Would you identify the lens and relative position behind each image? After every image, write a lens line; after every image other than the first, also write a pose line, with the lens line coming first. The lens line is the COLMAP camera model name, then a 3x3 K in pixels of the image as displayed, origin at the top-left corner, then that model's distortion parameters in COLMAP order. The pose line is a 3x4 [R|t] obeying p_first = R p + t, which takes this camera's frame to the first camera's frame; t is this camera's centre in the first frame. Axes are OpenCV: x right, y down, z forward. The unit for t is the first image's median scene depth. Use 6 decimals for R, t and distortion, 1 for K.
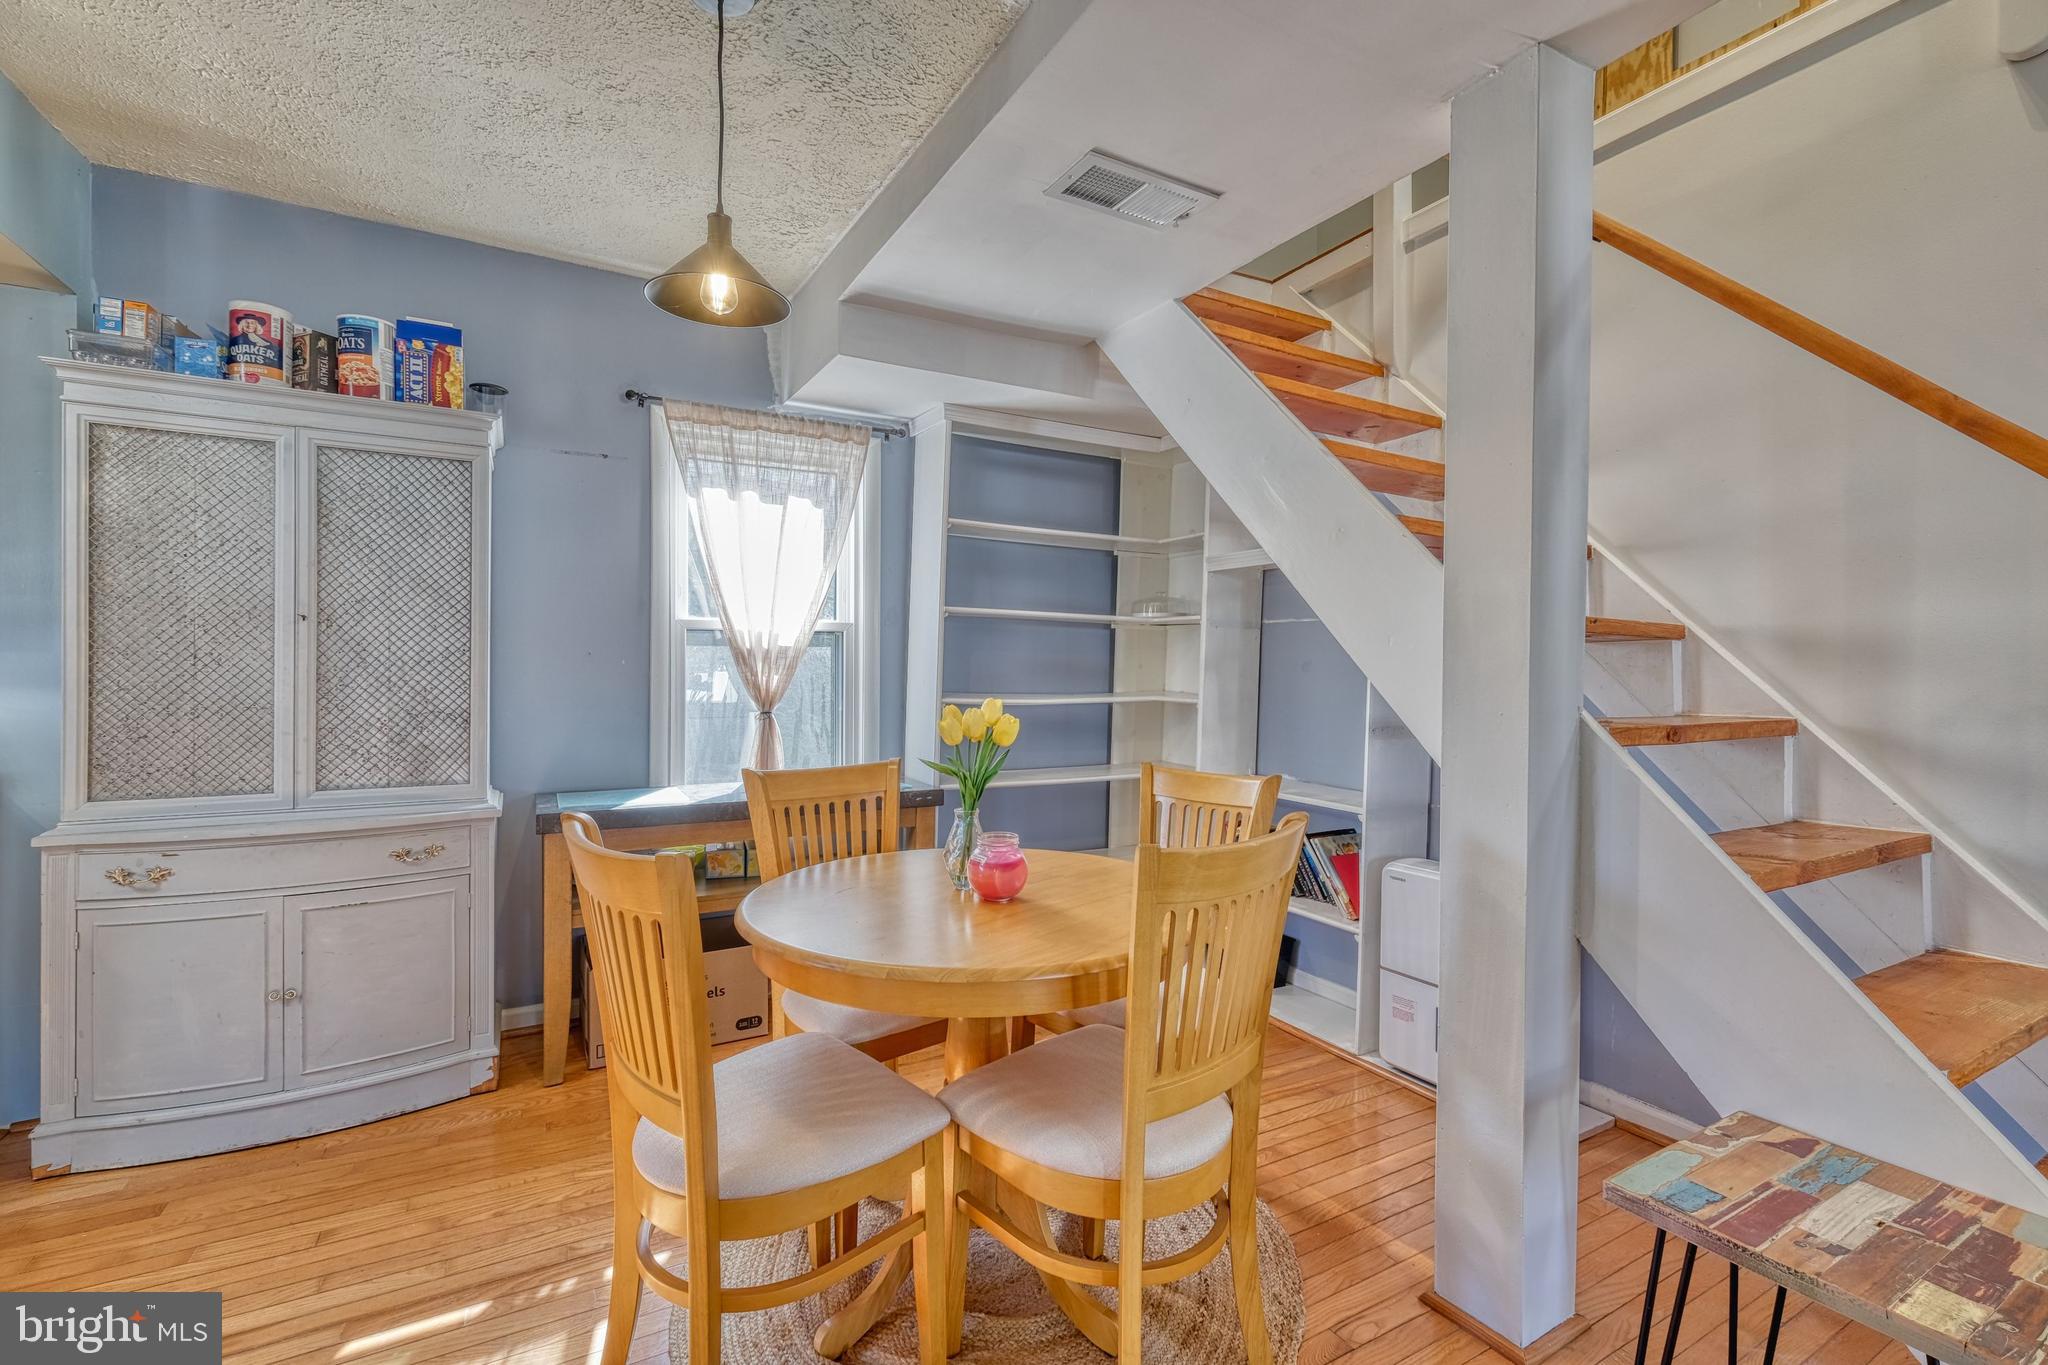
lens RADIAL K [[886.3, 0, 1025.7], [0, 886.3, 686.4], [0, 0, 1]] dist [-0.006254, -0.000129]
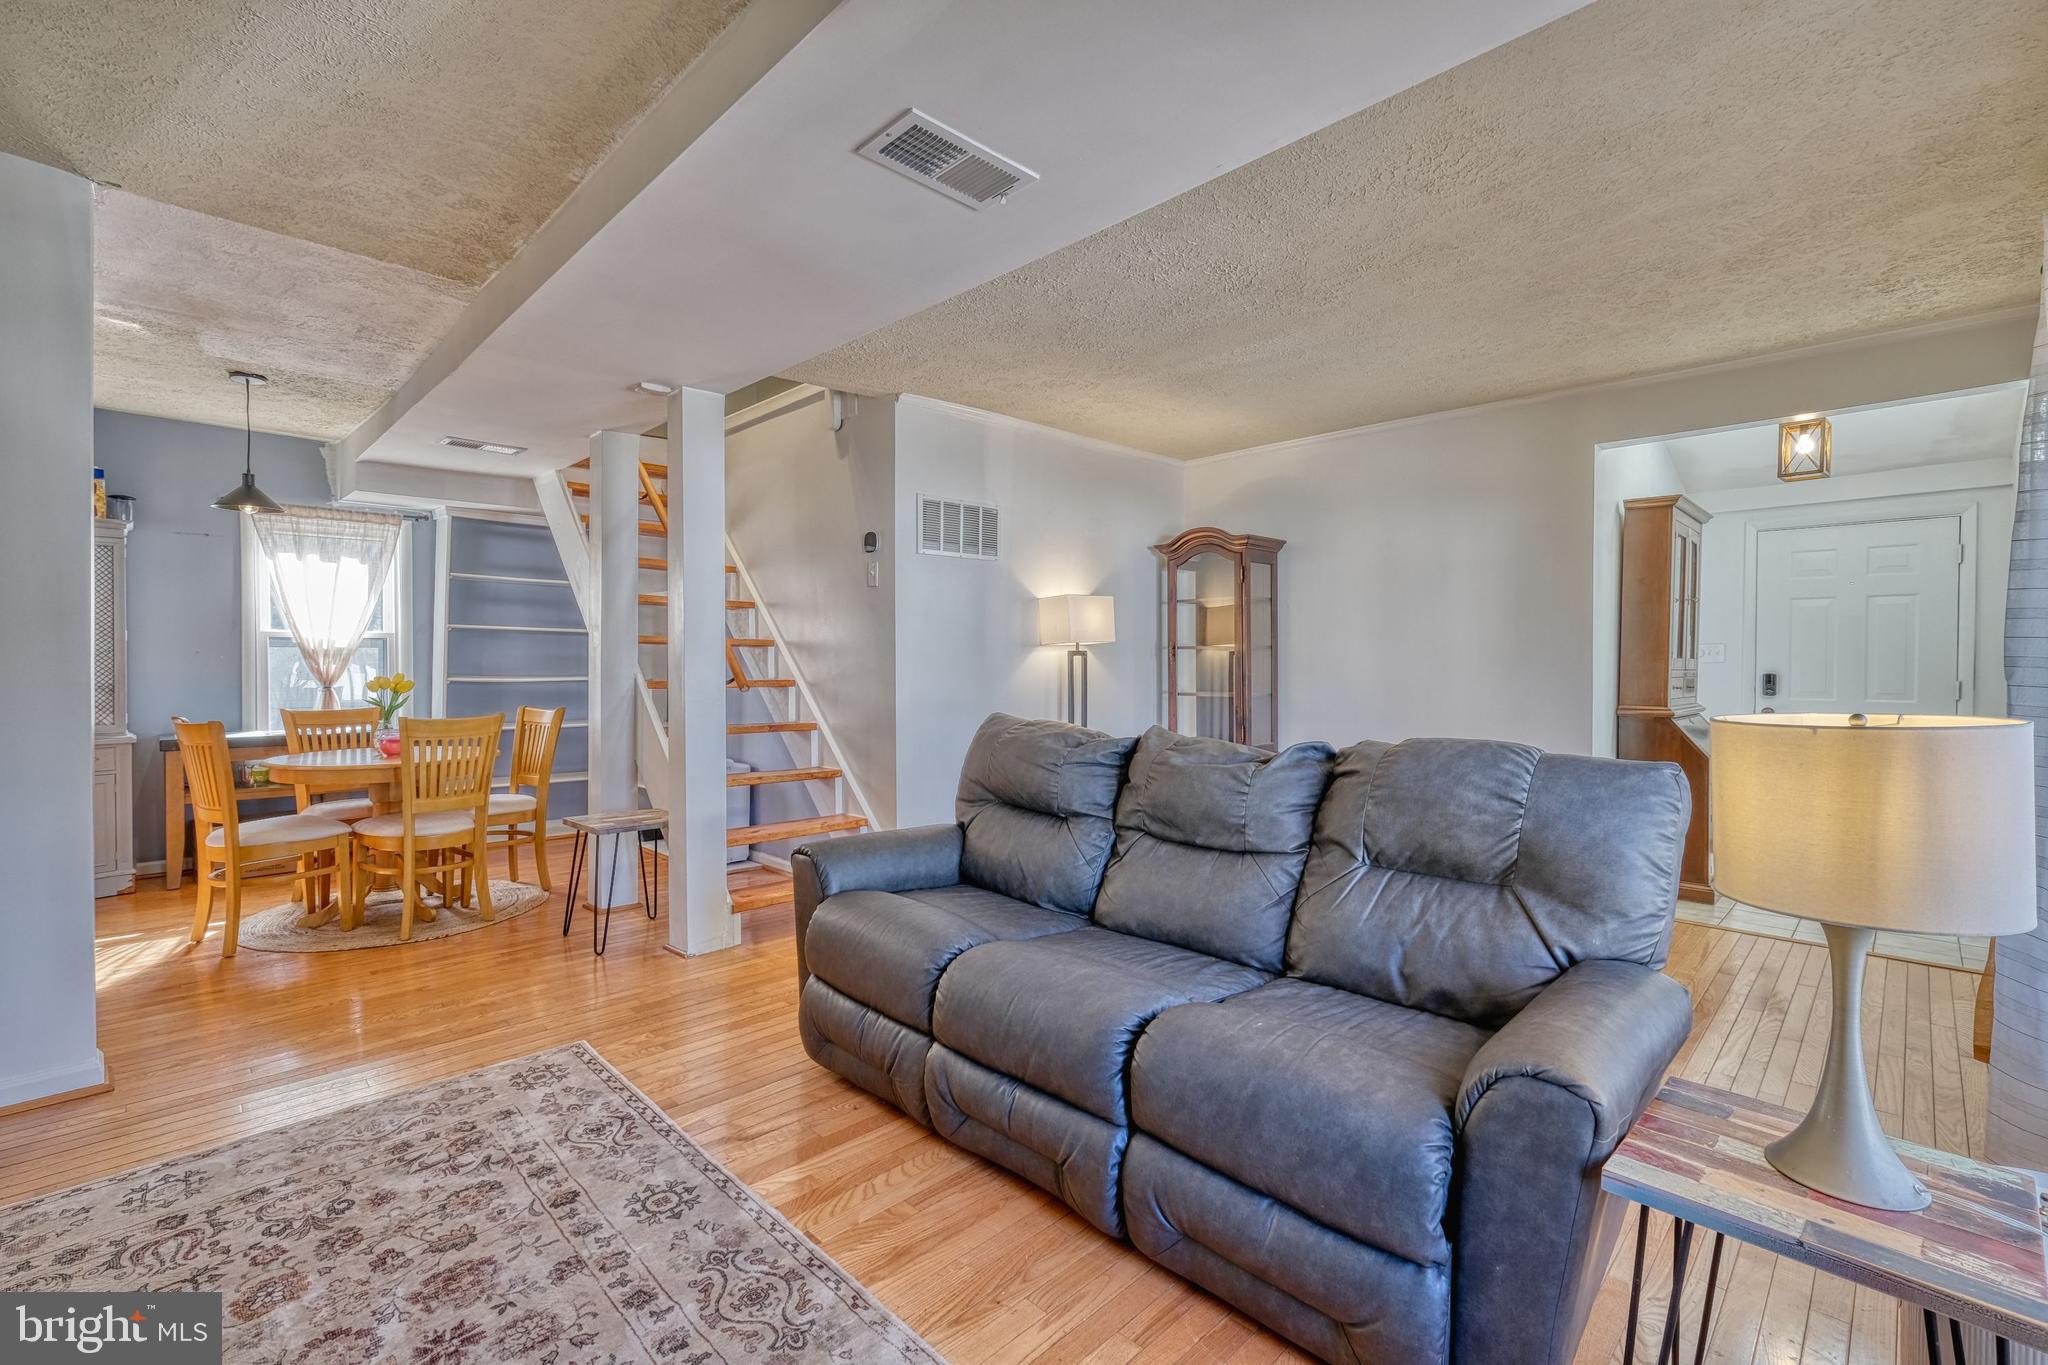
lens RADIAL K [[886.3, 0, 1019.5], [0, 886.3, 678.2], [0, 0, 1]] dist [-0.006254, -0.000129]
pose [[0.963719, -0.009769, 0.266739, 0.529612], [0.008916, 0.999951, 0.004410, 0.017327], [-0.266769, -0.001872, 0.963759, -0.964465]]
